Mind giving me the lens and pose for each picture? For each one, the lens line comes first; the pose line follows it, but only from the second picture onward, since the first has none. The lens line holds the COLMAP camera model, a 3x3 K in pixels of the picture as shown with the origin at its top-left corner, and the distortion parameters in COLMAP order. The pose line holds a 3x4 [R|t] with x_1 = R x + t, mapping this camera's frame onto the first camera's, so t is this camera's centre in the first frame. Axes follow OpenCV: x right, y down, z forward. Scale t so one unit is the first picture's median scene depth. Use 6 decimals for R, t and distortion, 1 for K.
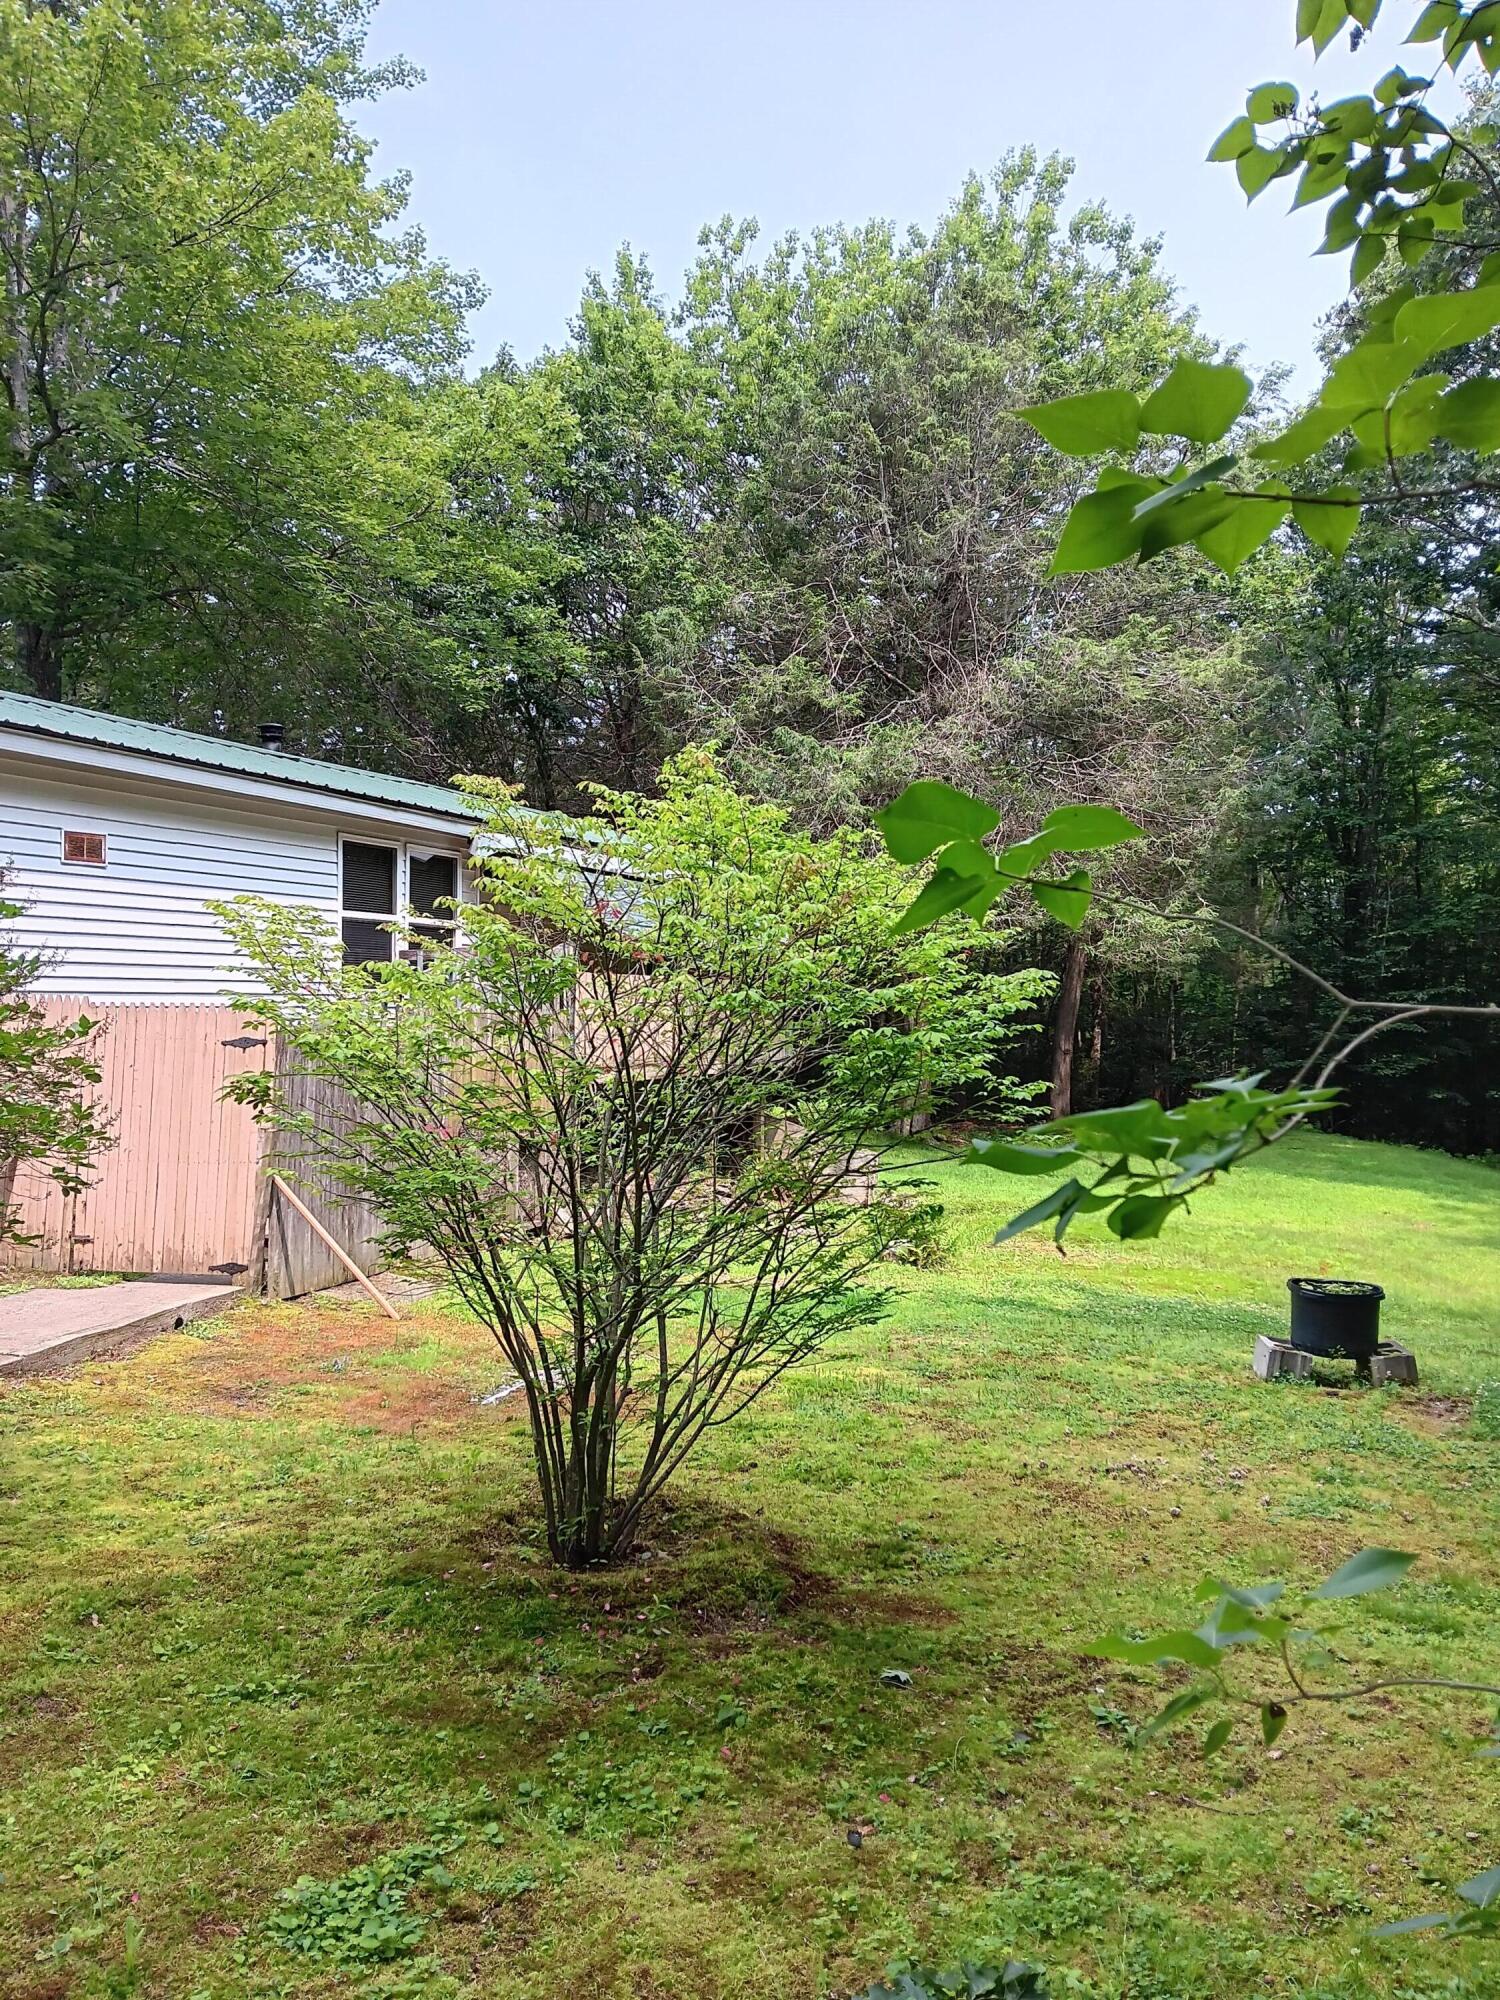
lens RADIAL K [[1551.9, 0, 750.0], [0, 1551.9, 1000.0], [0, 0, 1]] dist [0.026690, -0.078638]
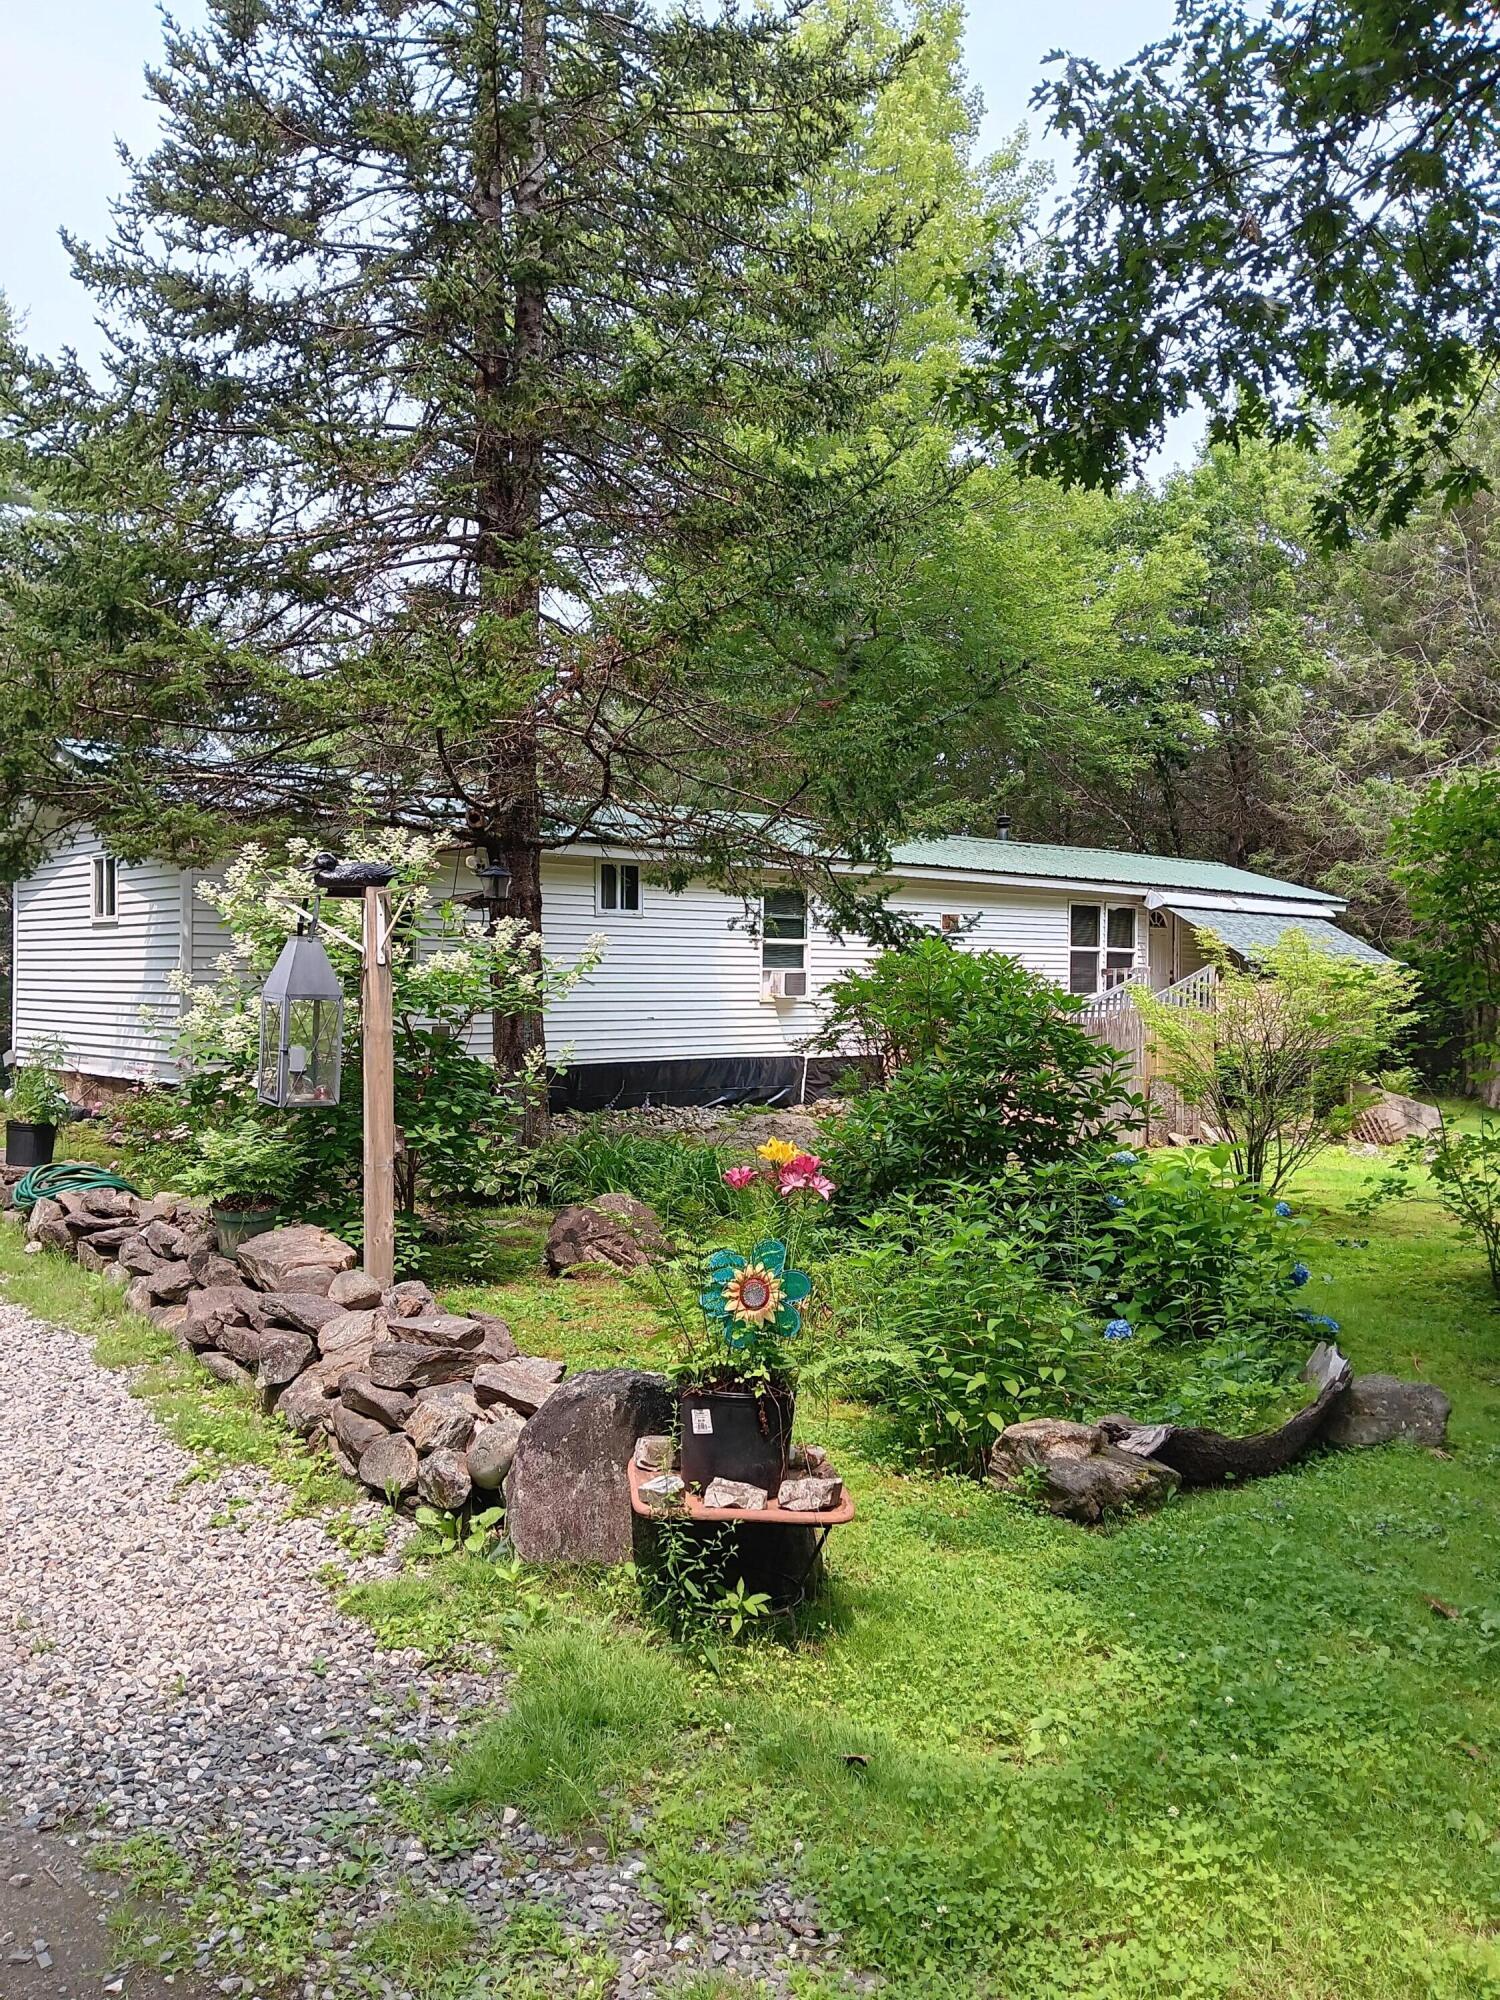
lens RADIAL K [[1551.9, 0, 750.0], [0, 1551.9, 1000.0], [0, 0, 1]] dist [0.026690, -0.078638]
pose [[0.929611, 0.004876, -0.368511, 0.027705], [0.001078, 0.999872, 0.015950, -0.025660], [0.368542, -0.015225, 0.929487, -0.611971]]
